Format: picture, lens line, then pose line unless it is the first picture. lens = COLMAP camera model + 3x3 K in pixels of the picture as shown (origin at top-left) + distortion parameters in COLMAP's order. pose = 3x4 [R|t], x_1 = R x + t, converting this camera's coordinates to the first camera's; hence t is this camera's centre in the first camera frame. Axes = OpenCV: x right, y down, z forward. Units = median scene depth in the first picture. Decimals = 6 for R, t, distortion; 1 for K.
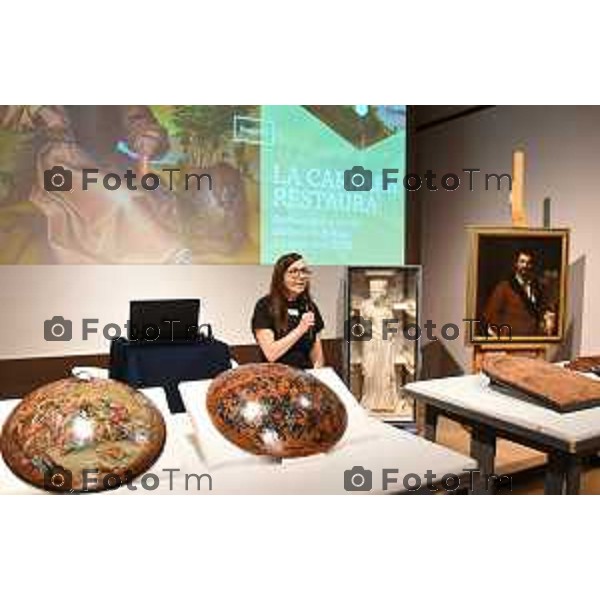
lens RADIAL K [[512.3, 0, 300.0], [0, 512.3, 300.0], [0, 0, 1]] dist [-0.091651, 0.002236]
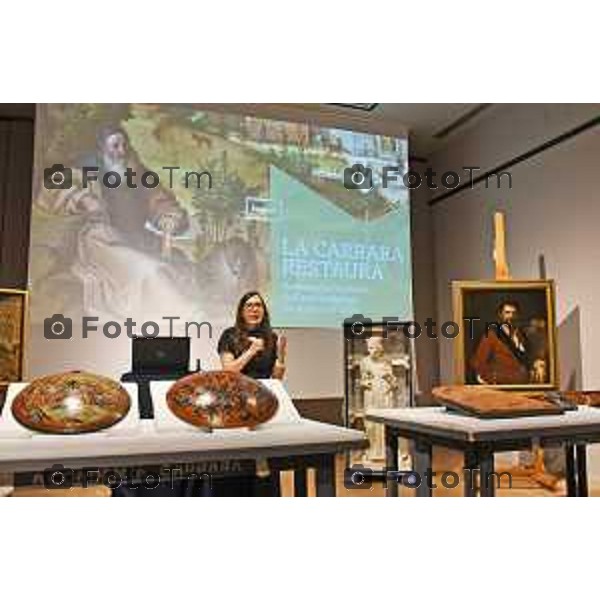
lens RADIAL K [[548.7, 0, 300.0], [0, 548.7, 300.0], [0, 0, 1]] dist [-0.082385, -0.004209]
pose [[0.990933, -0.030398, -0.130871, 0.189012], [0.005591, 0.982555, -0.185889, 0.124748], [0.134238, 0.183472, 0.973816, -0.197775]]
